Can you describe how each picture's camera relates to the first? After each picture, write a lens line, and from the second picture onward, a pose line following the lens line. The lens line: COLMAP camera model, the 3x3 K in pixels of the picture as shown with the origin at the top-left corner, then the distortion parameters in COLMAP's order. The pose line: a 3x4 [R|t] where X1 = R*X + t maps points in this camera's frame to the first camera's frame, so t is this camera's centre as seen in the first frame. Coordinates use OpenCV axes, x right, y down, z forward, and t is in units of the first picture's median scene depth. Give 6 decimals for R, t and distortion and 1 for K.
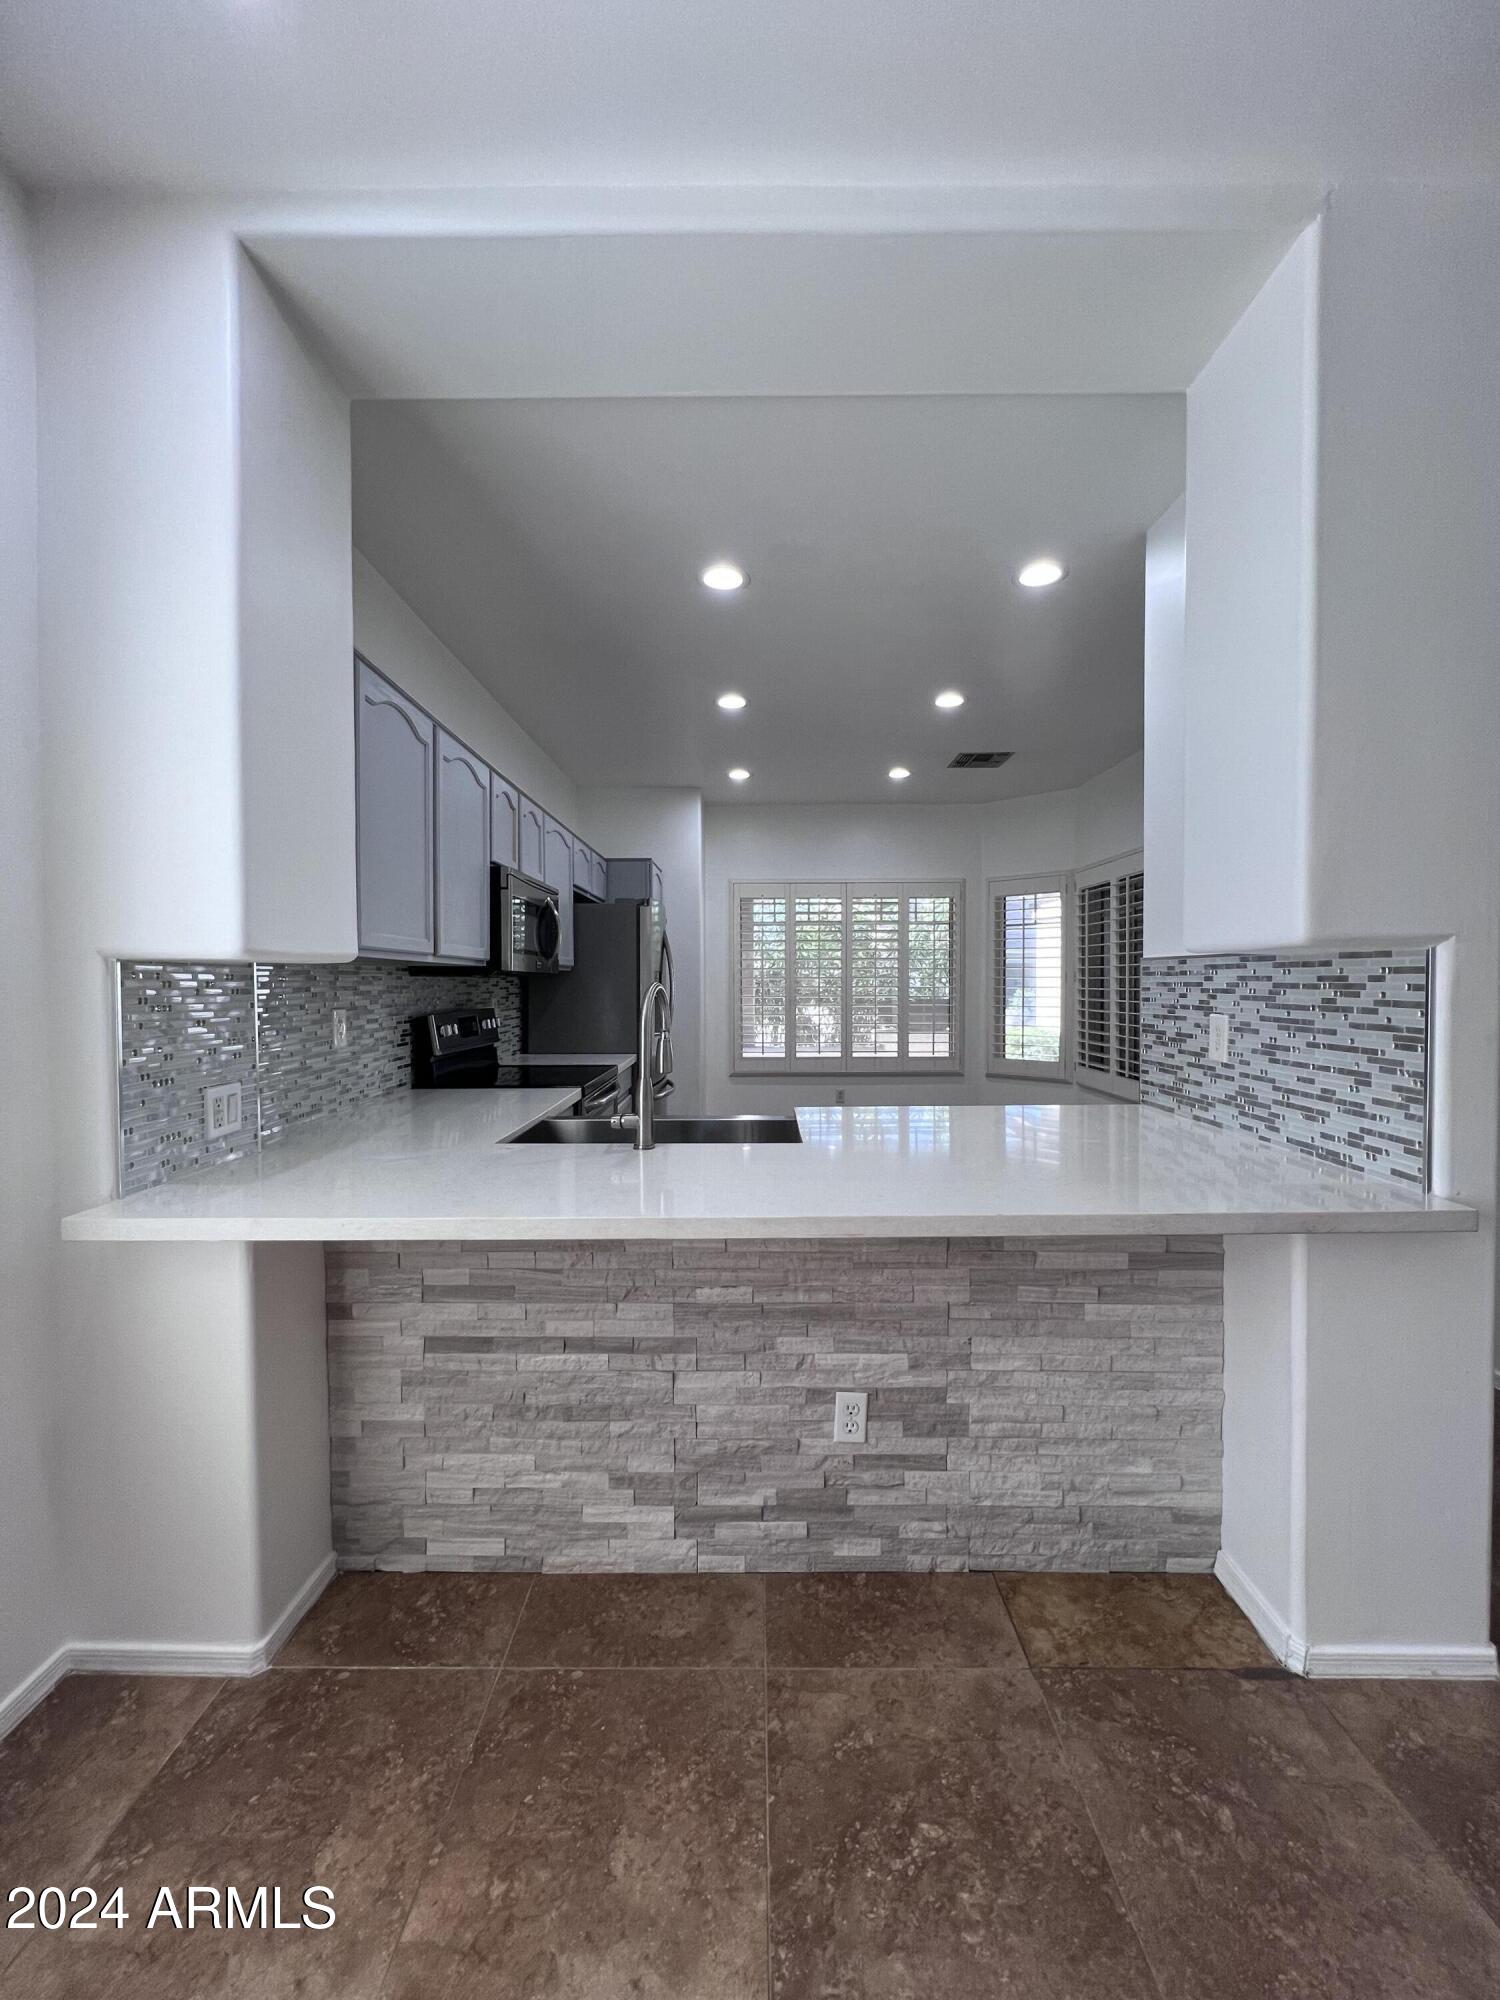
lens RADIAL K [[803.4, 0, 751.8], [0, 803.4, 1003.8], [0, 0, 1]] dist [-0.002187, 0.000360]
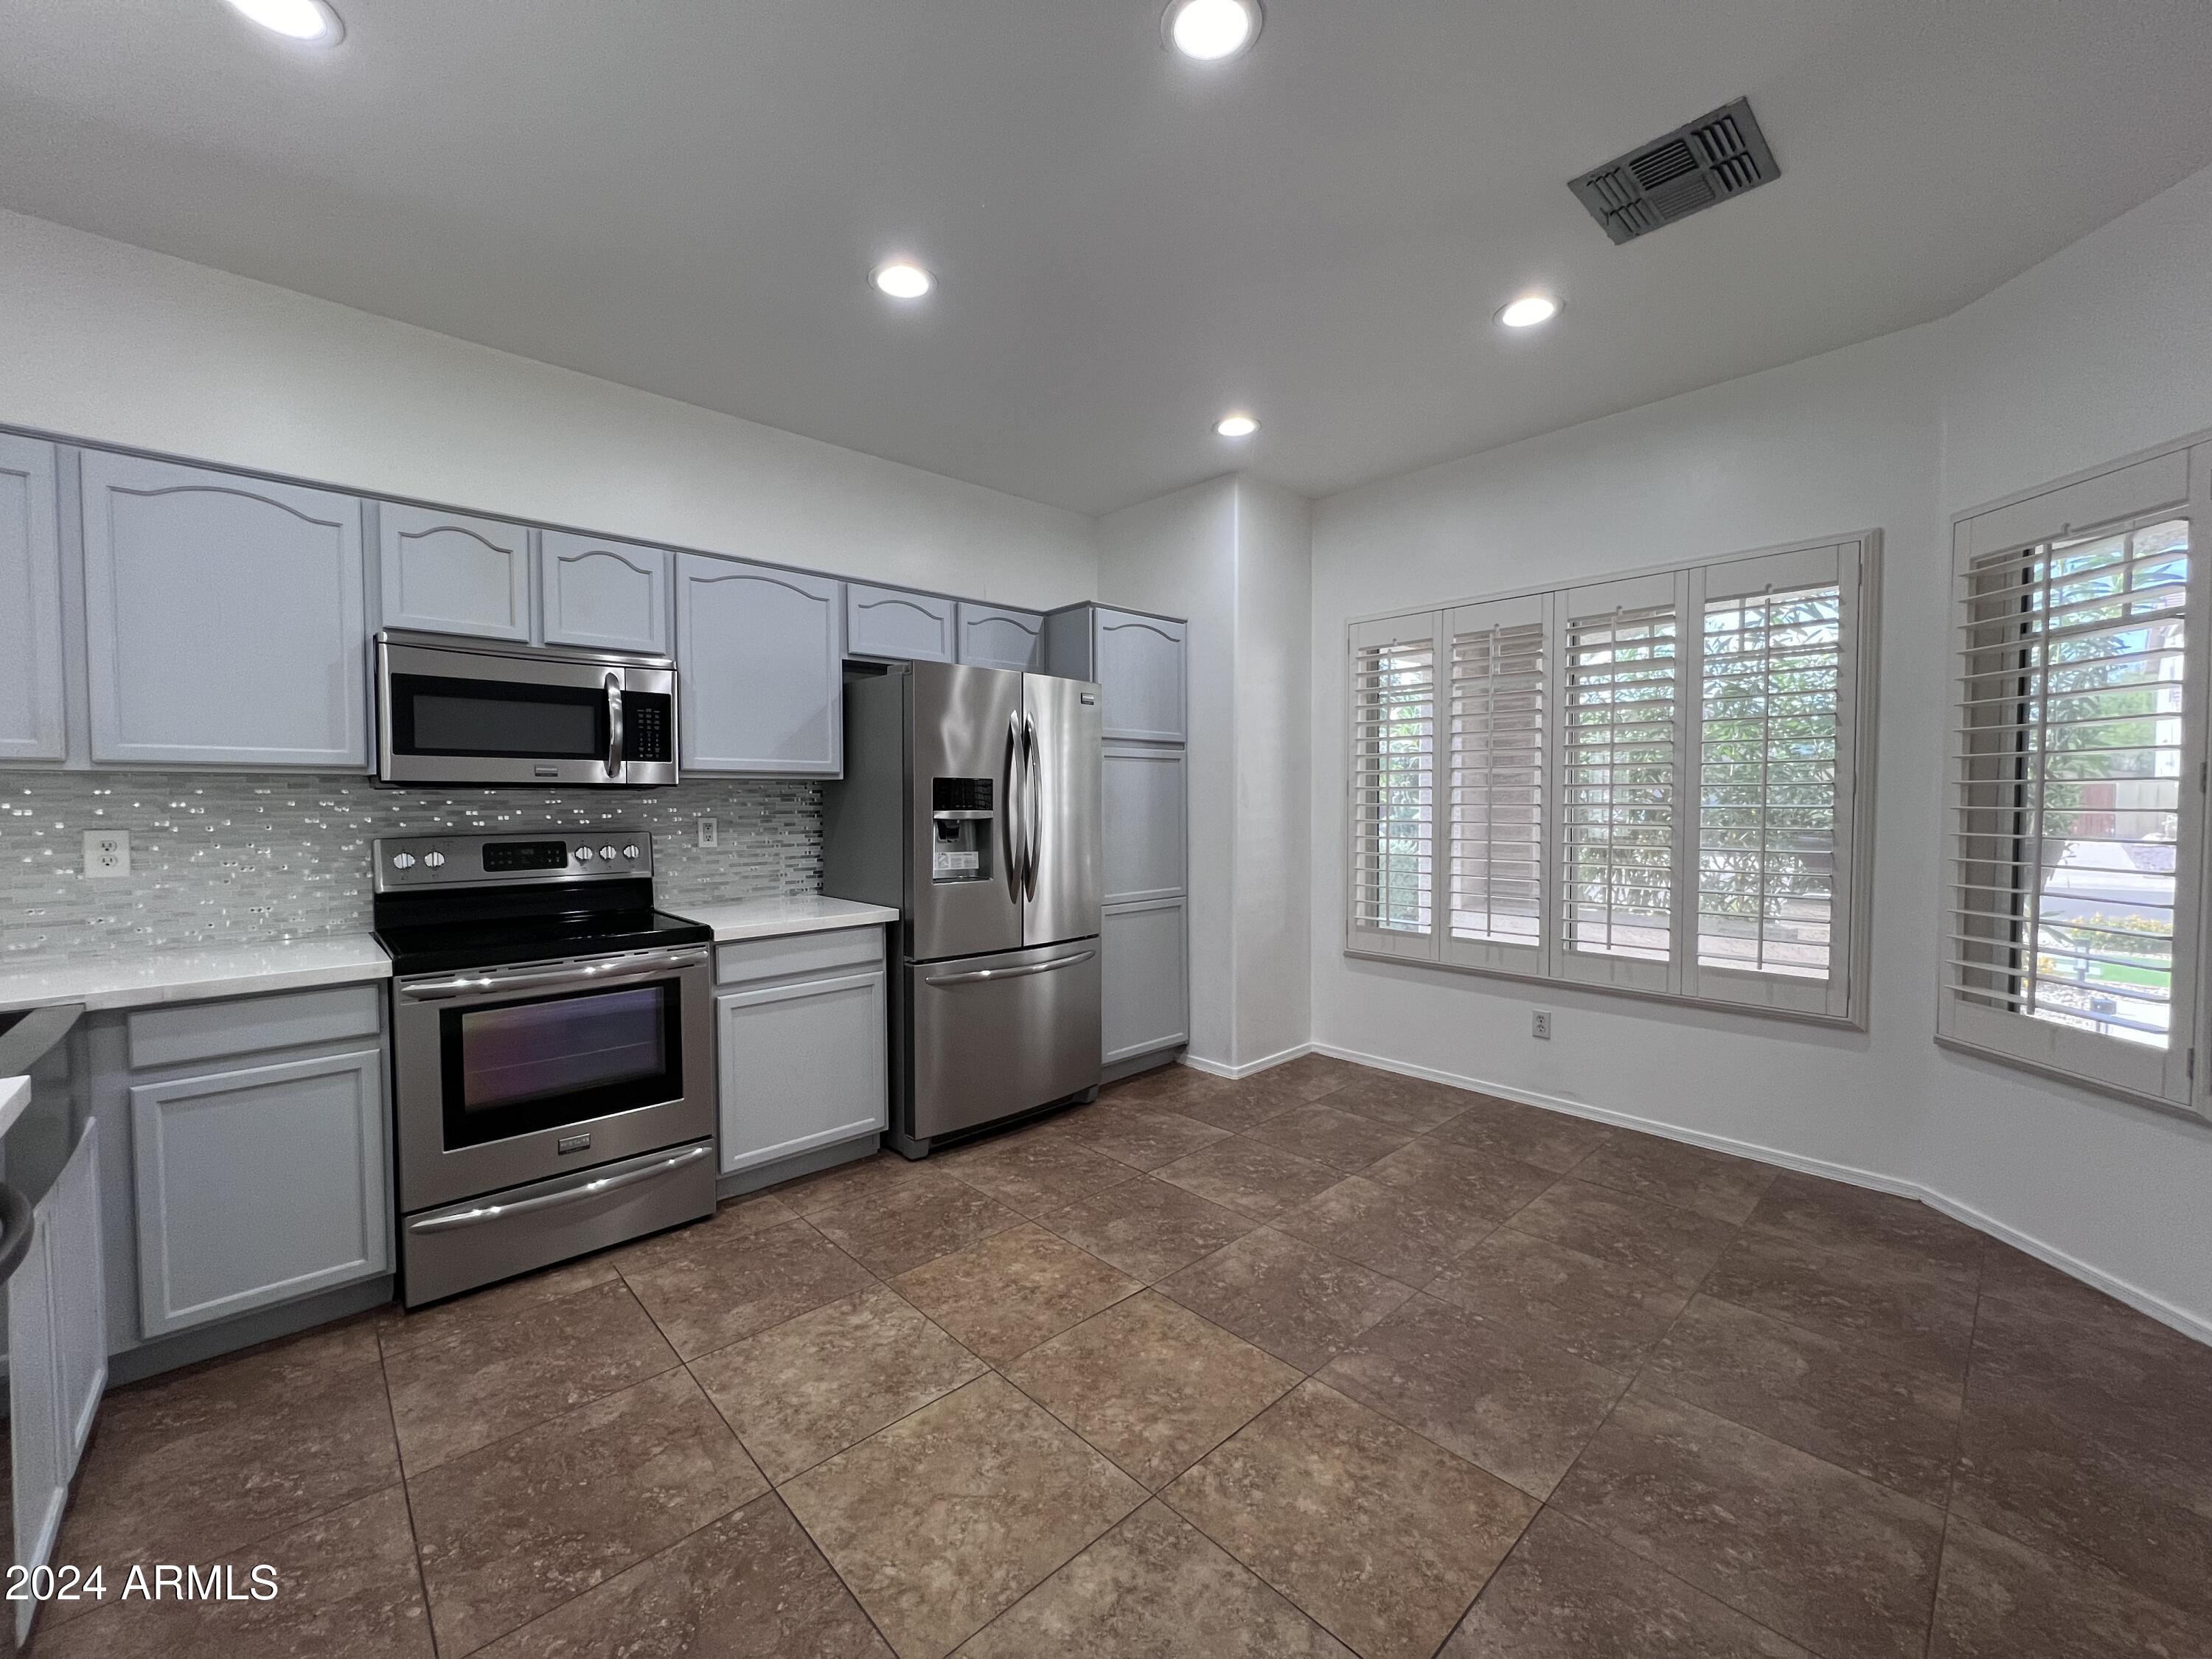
lens RADIAL K [[885.3, 0, 1108.7], [0, 885.3, 824.6], [0, 0, 1]] dist [-0.002343, 0.001036]
pose [[0.685295, 0.022381, -0.727921, 1.206964], [-0.018590, 0.999740, 0.013238, -0.042513], [0.728028, 0.004460, 0.685533, 1.612917]]
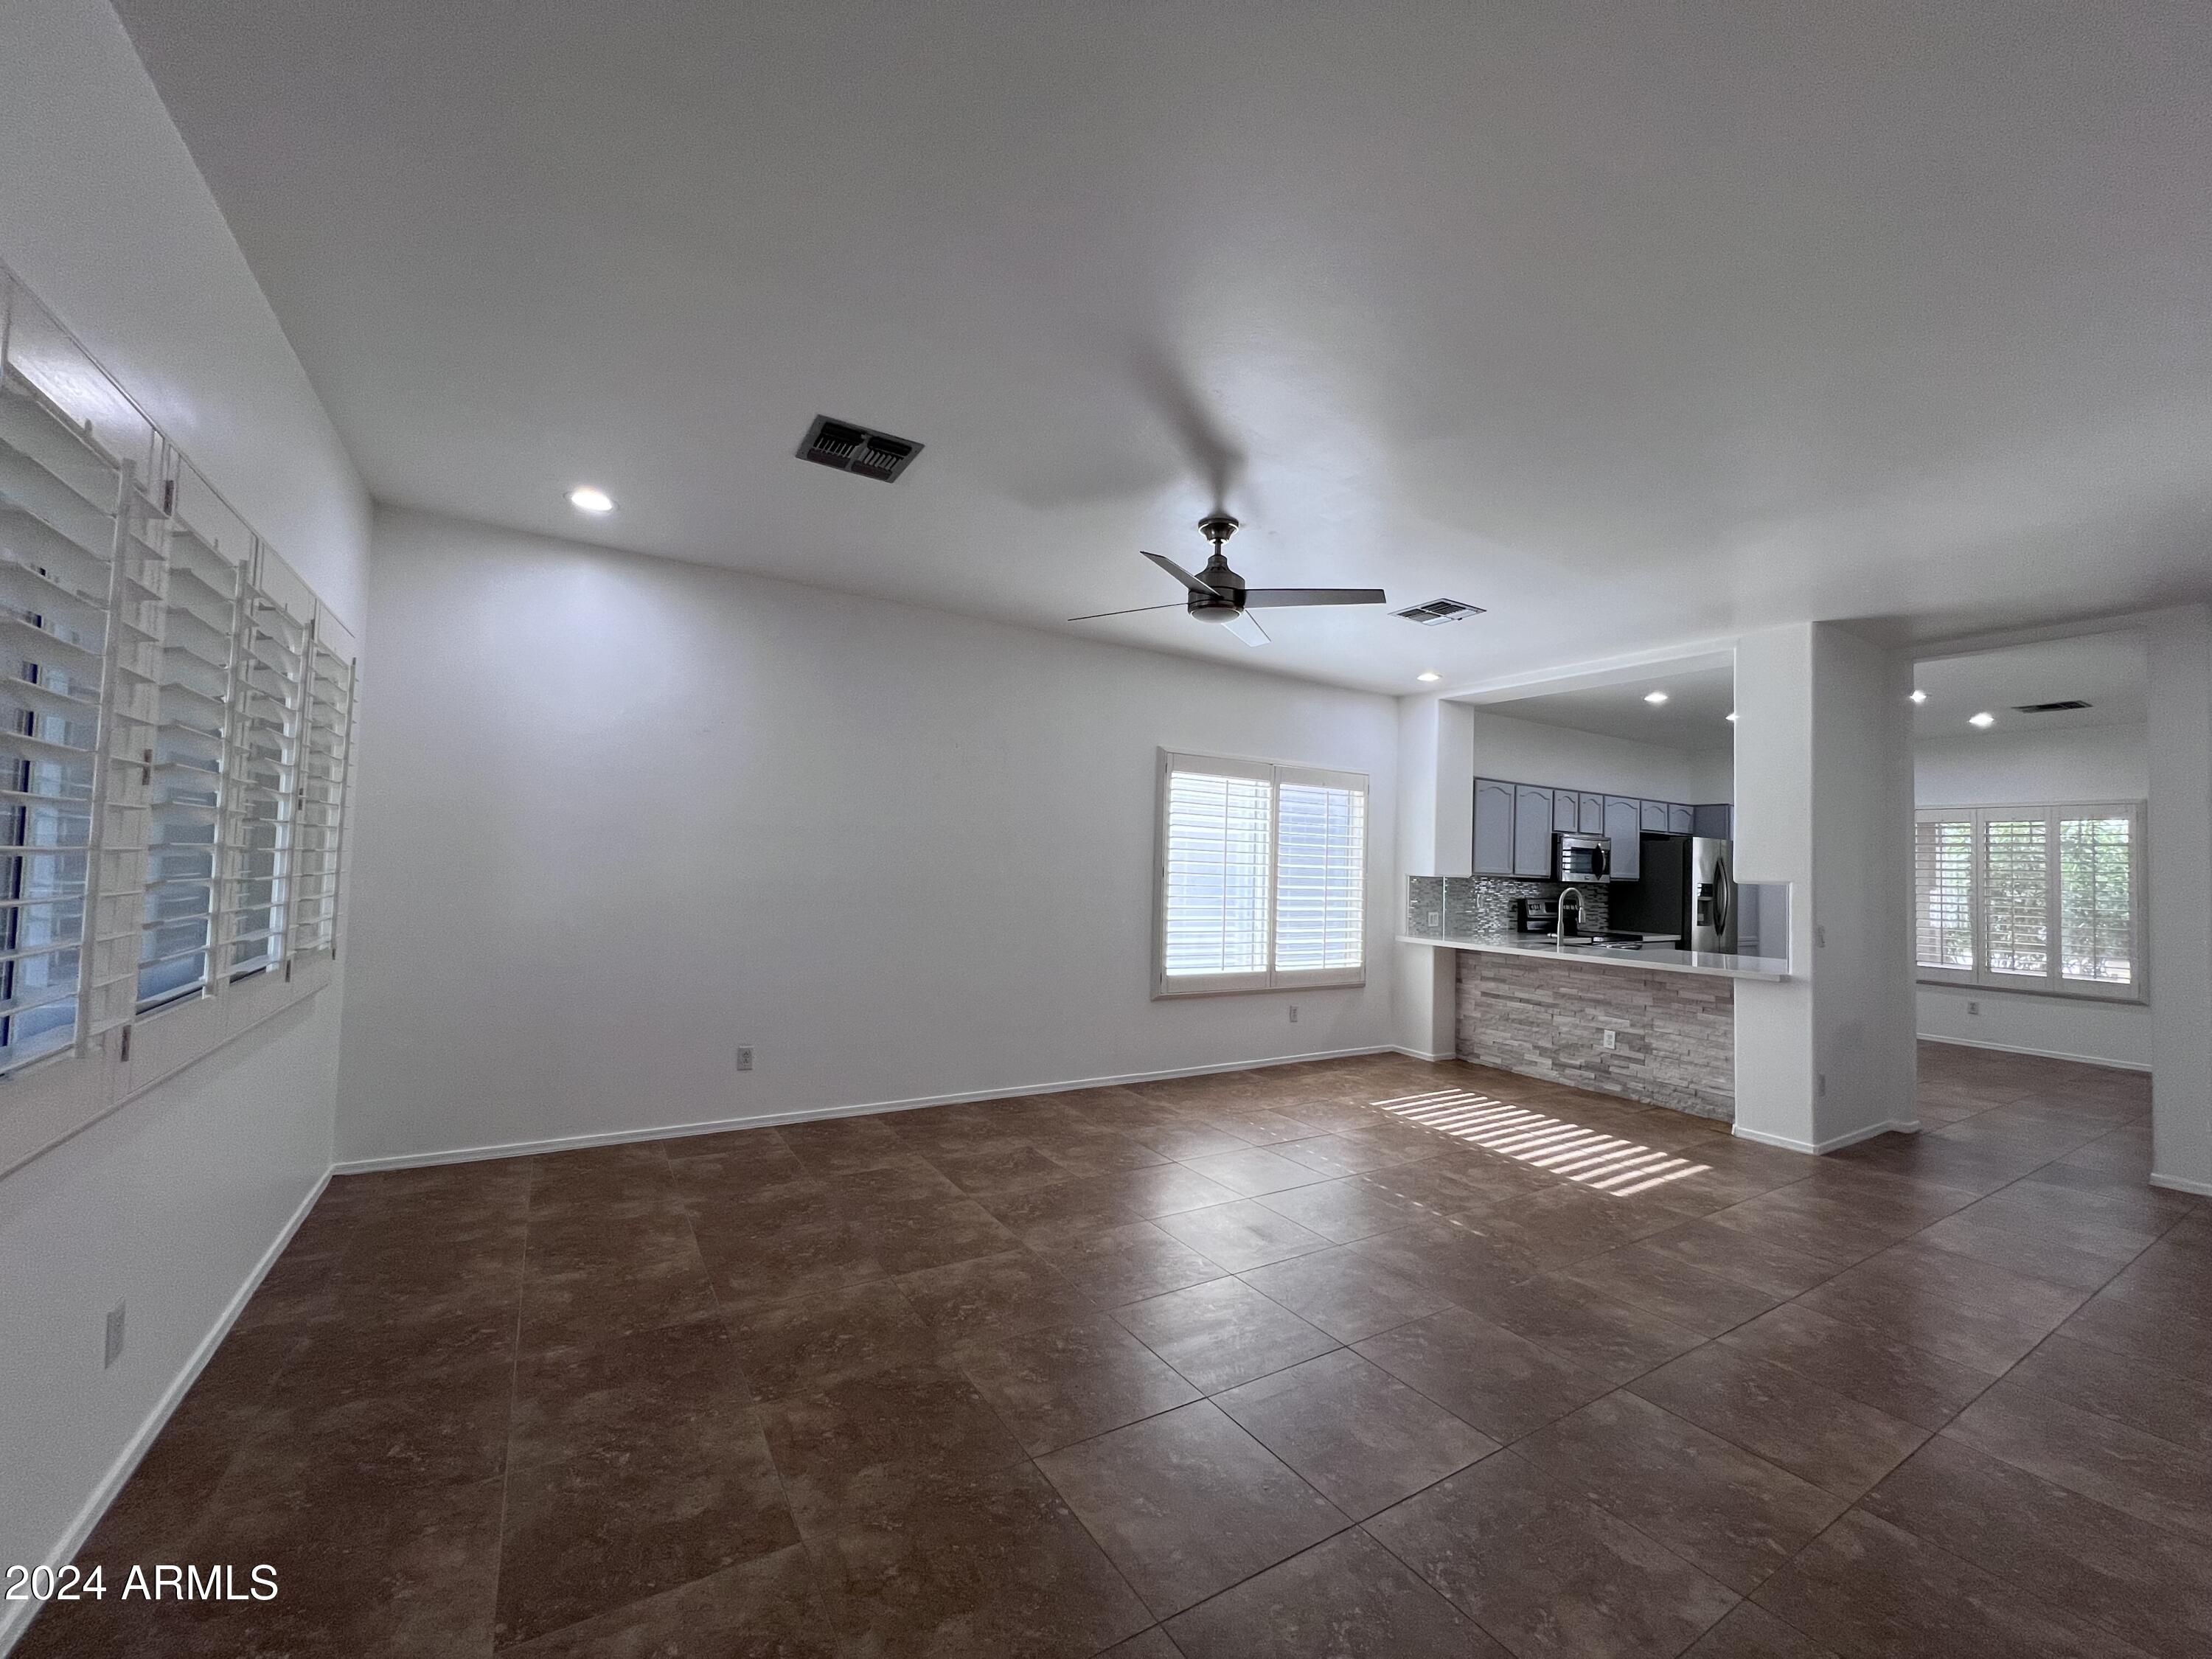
lens RADIAL K [[888.5, 0, 1107.9], [0, 888.5, 829.8], [0, 0, 1]] dist [-0.002187, 0.000360]
pose [[0.529007, -0.014344, -0.848497, 1.889679], [-0.057481, 0.996955, -0.052691, 0.031318], [0.846669, 0.076647, 0.526571, -2.277841]]
